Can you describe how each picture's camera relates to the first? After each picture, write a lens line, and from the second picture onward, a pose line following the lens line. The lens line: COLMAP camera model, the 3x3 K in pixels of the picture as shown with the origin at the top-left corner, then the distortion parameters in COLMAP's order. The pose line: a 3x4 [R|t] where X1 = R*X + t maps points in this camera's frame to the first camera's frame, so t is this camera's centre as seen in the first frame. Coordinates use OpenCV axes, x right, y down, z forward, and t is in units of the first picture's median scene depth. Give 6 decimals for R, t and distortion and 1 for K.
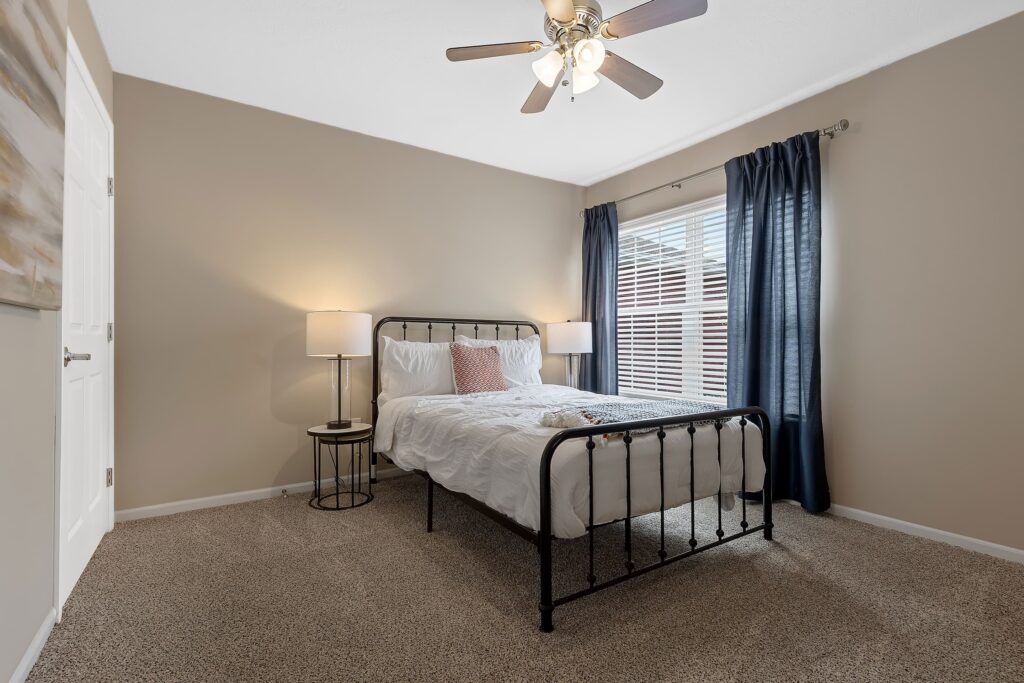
lens RADIAL K [[464.0, 0, 510.2], [0, 464.0, 341.6], [0, 0, 1]] dist [0.000545, 0.000009]
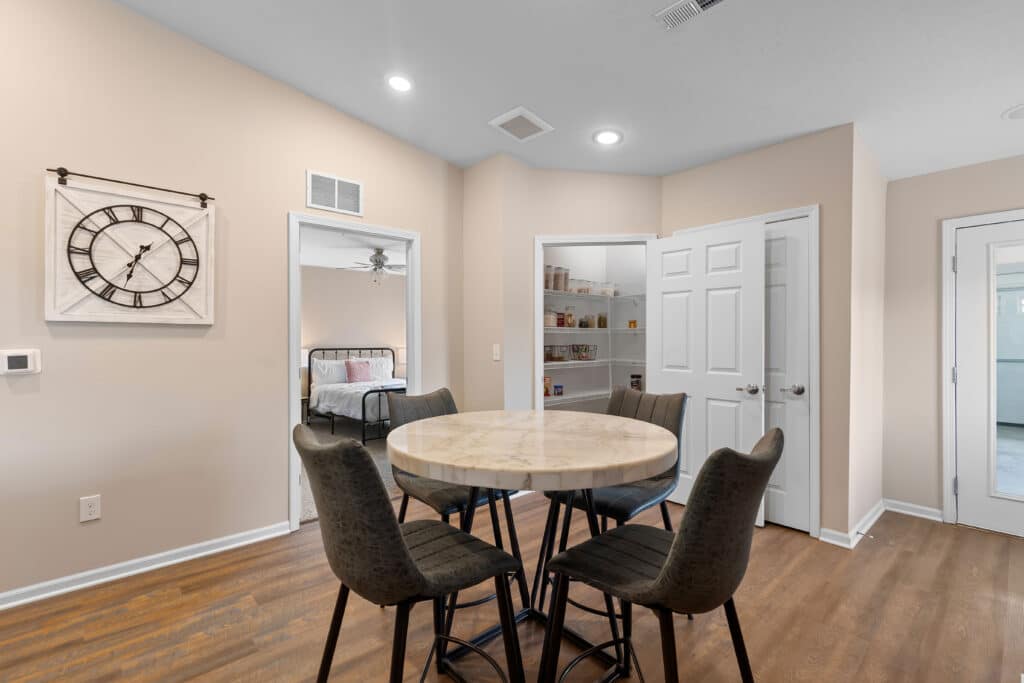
lens RADIAL K [[464.0, 0, 513.1], [0, 464.0, 338.6], [0, 0, 1]] dist [0.000545, 0.000009]
pose [[0.989034, -0.001992, 0.147673, 0.358651], [0.002976, 0.999975, -0.006446, -0.090284], [-0.147657, 0.006815, 0.989015, -1.392316]]
